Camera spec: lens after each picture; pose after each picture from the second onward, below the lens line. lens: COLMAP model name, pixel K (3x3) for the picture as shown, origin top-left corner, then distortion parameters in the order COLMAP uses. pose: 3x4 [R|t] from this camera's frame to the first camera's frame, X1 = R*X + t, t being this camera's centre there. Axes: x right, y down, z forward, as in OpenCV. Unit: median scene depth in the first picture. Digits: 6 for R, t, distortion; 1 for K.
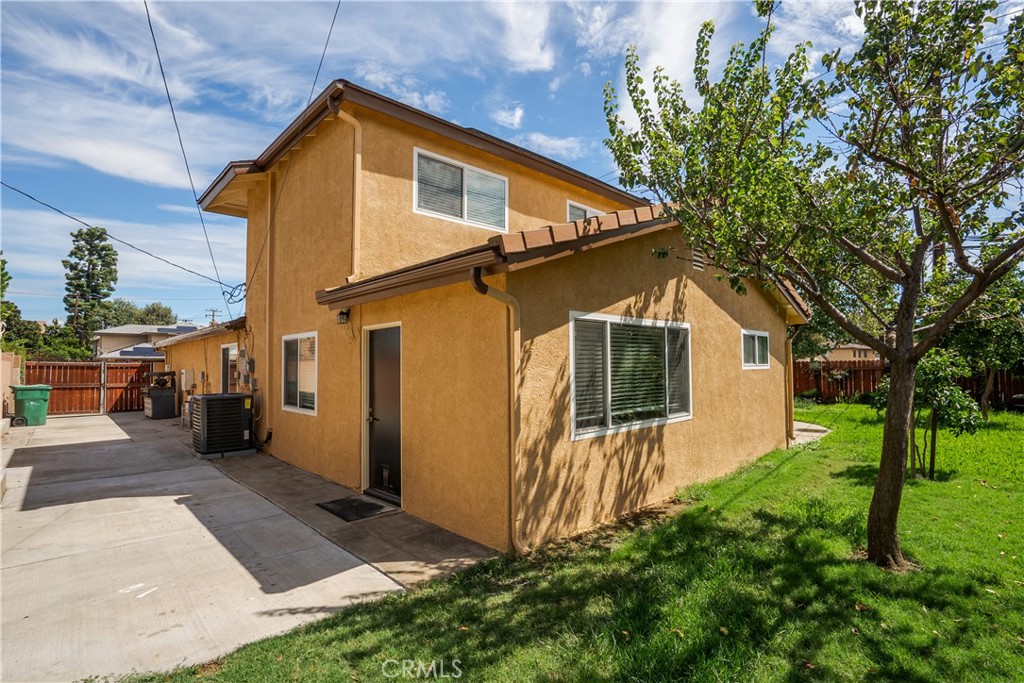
lens RADIAL K [[486.5, 0, 516.0], [0, 486.5, 341.6], [0, 0, 1]] dist [-0.068079, 0.026662]
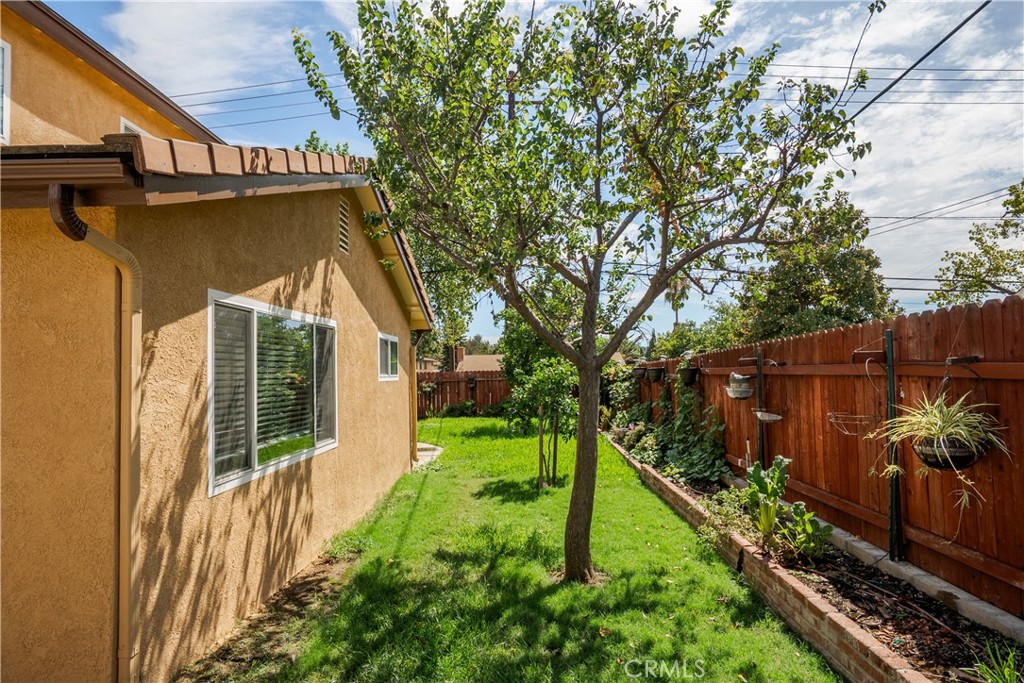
lens RADIAL K [[605.2, 0, 512.0], [0, 605.2, 341.5], [0, 0, 1]] dist [-0.035939, 0.031222]
pose [[0.711678, 0.031679, 0.701791, -0.160085], [-0.022754, 0.999498, -0.022043, 0.014280], [-0.702138, -0.000281, 0.712041, 0.183584]]
